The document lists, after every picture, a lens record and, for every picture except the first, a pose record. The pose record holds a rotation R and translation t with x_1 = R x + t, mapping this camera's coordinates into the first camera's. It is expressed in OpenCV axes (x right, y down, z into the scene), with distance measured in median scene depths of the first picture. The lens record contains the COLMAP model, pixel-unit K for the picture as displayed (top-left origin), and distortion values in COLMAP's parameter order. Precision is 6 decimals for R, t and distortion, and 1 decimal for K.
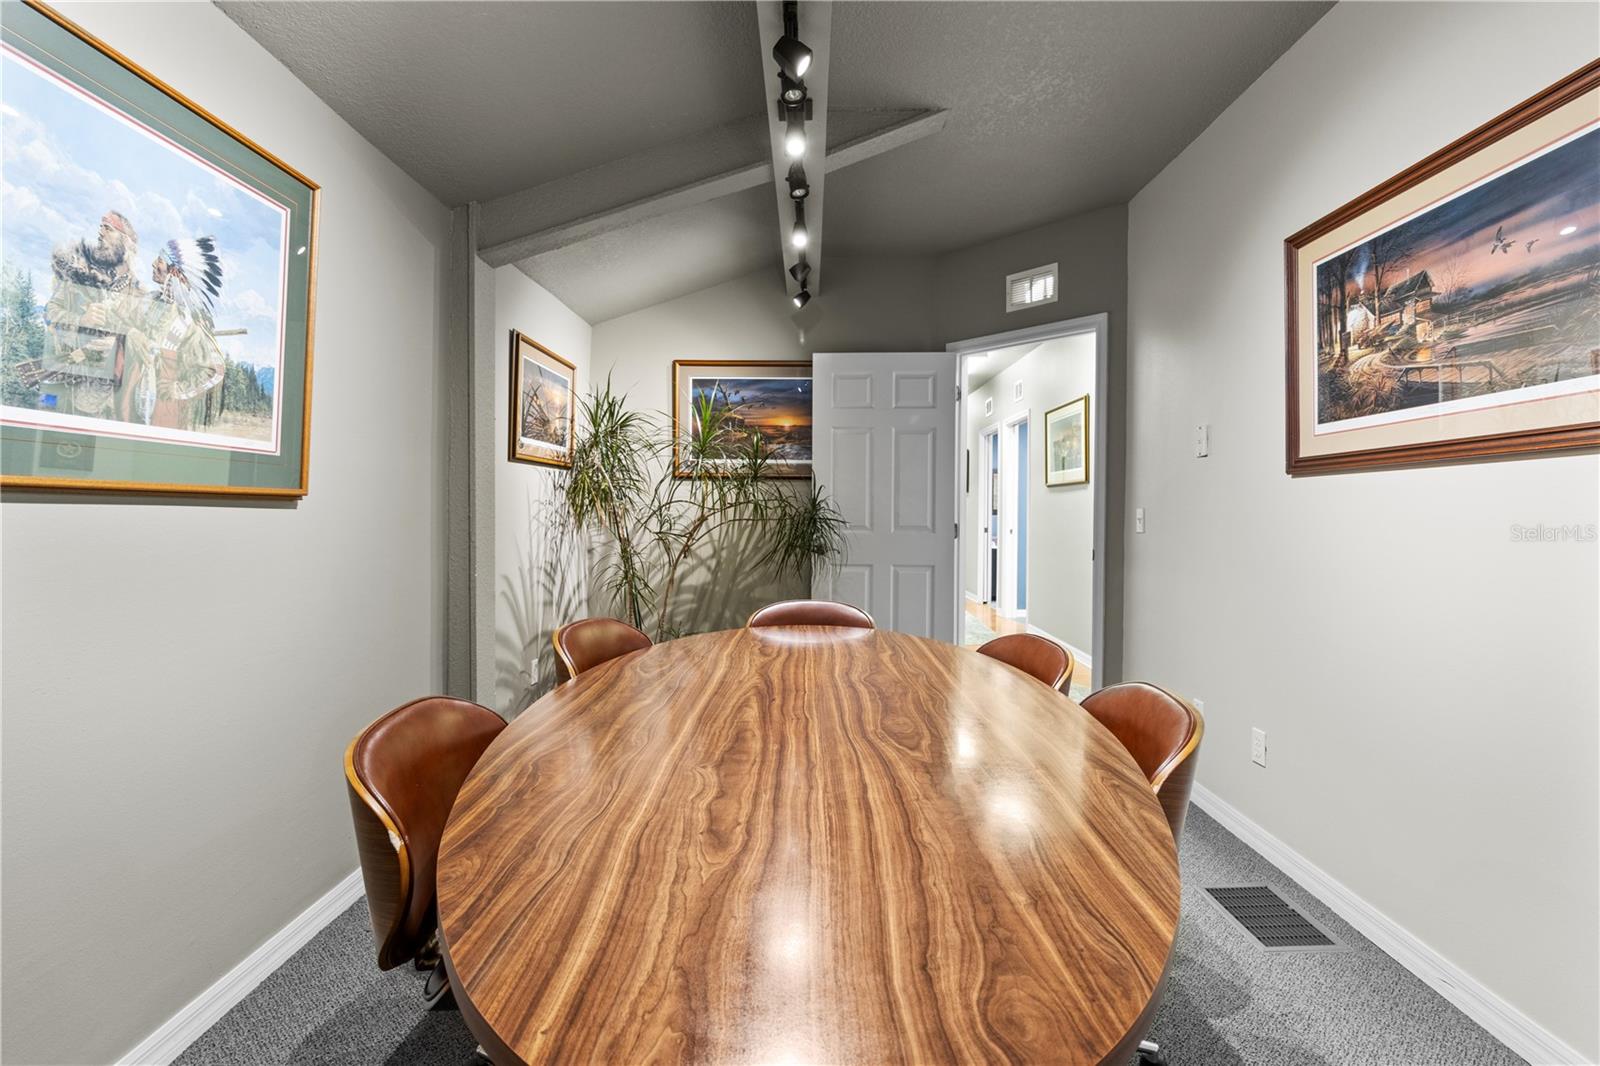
lens RADIAL K [[777.4, 0, 797.0], [0, 777.4, 511.9], [0, 0, 1]] dist [-0.000771, -0.000171]
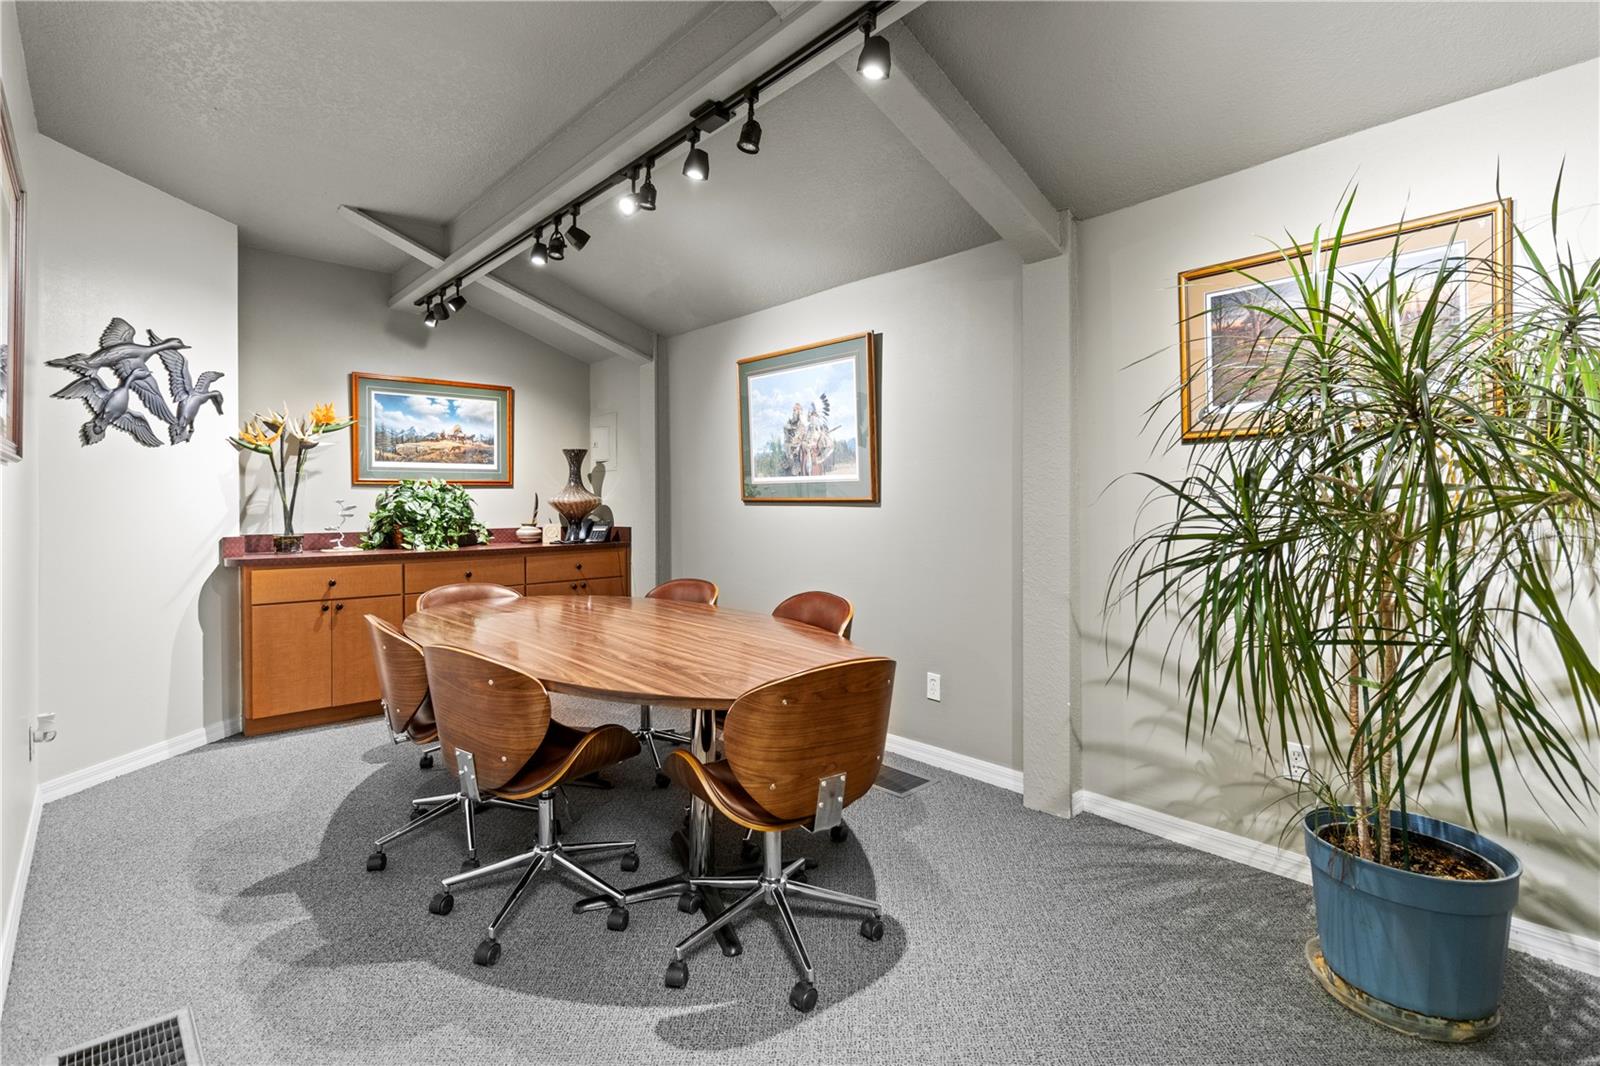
lens RADIAL K [[777.4, 0, 797.0], [0, 777.4, 511.9], [0, 0, 1]] dist [-0.000771, -0.000171]
pose [[-0.736408, 0.000964, -0.676538, 0.955801], [0.001602, 0.999999, -0.000319, 0.010750], [0.676536, -0.001319, -0.736408, 2.828190]]
